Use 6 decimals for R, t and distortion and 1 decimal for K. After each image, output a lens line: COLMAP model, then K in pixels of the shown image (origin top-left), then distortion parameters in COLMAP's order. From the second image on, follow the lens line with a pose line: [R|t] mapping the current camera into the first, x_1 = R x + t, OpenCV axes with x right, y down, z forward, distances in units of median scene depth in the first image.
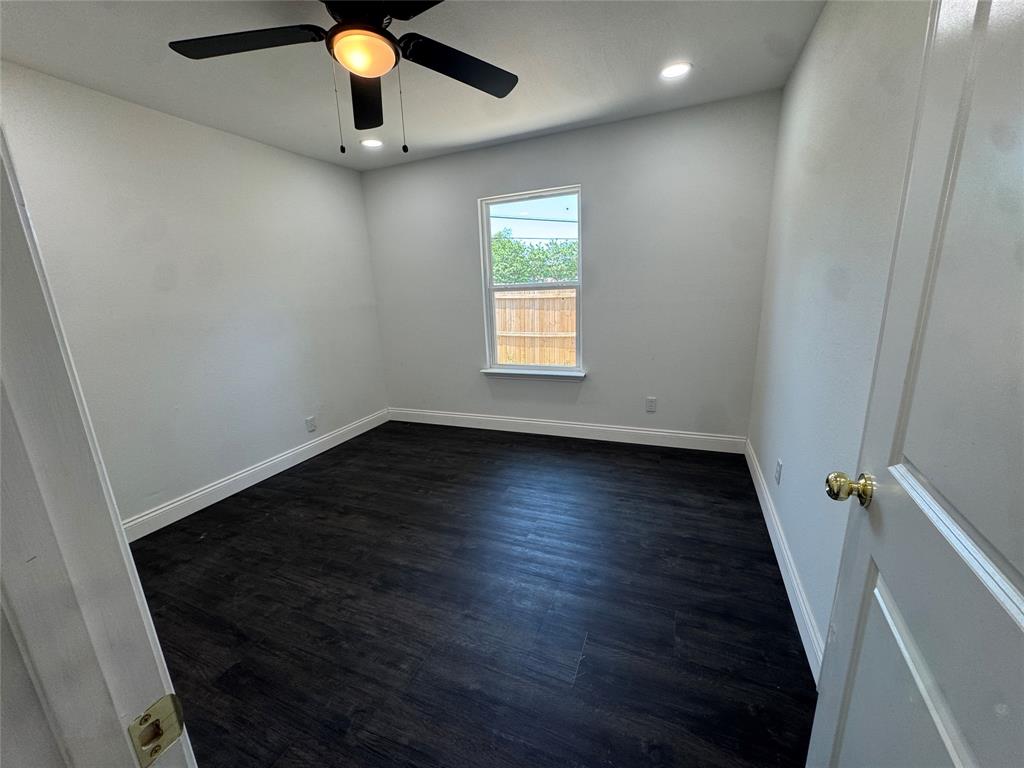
lens RADIAL K [[410.2, 0, 512.0], [0, 410.2, 384.0], [0, 0, 1]] dist [-0.002924, -0.000185]
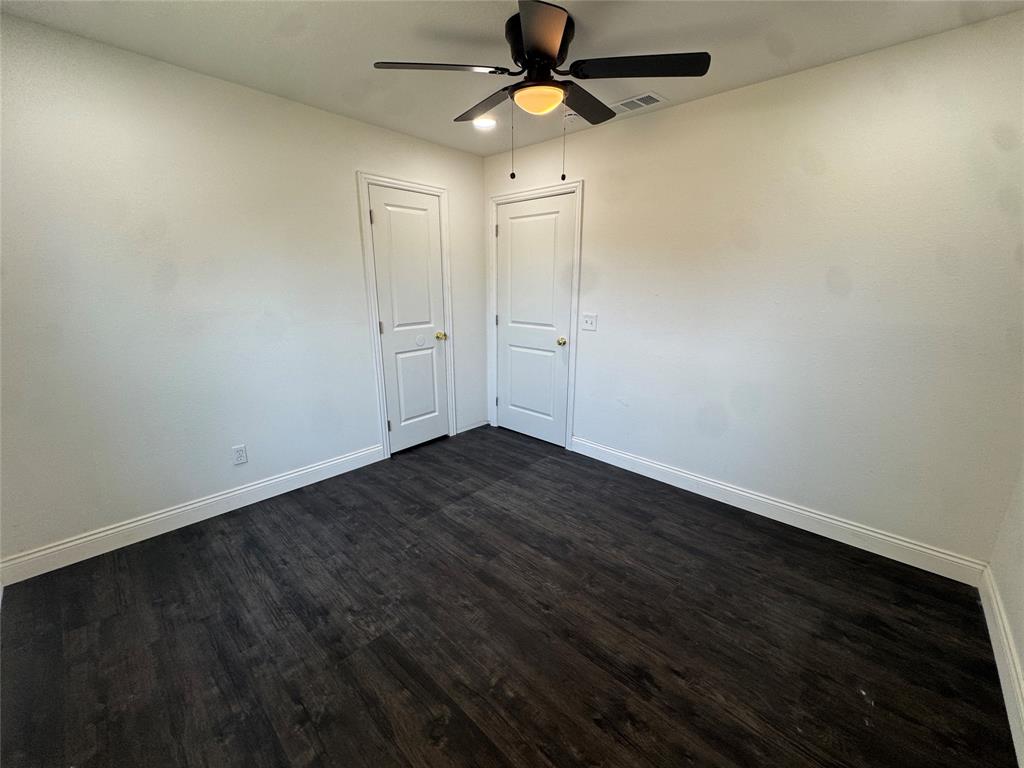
lens RADIAL K [[410.2, 0, 512.0], [0, 410.2, 384.0], [0, 0, 1]] dist [-0.002924, -0.000185]
pose [[-0.938349, -0.051245, 0.341870, -0.476197], [0.116780, 0.883821, 0.453015, -0.400273], [-0.325366, 0.465009, -0.823349, 1.553055]]
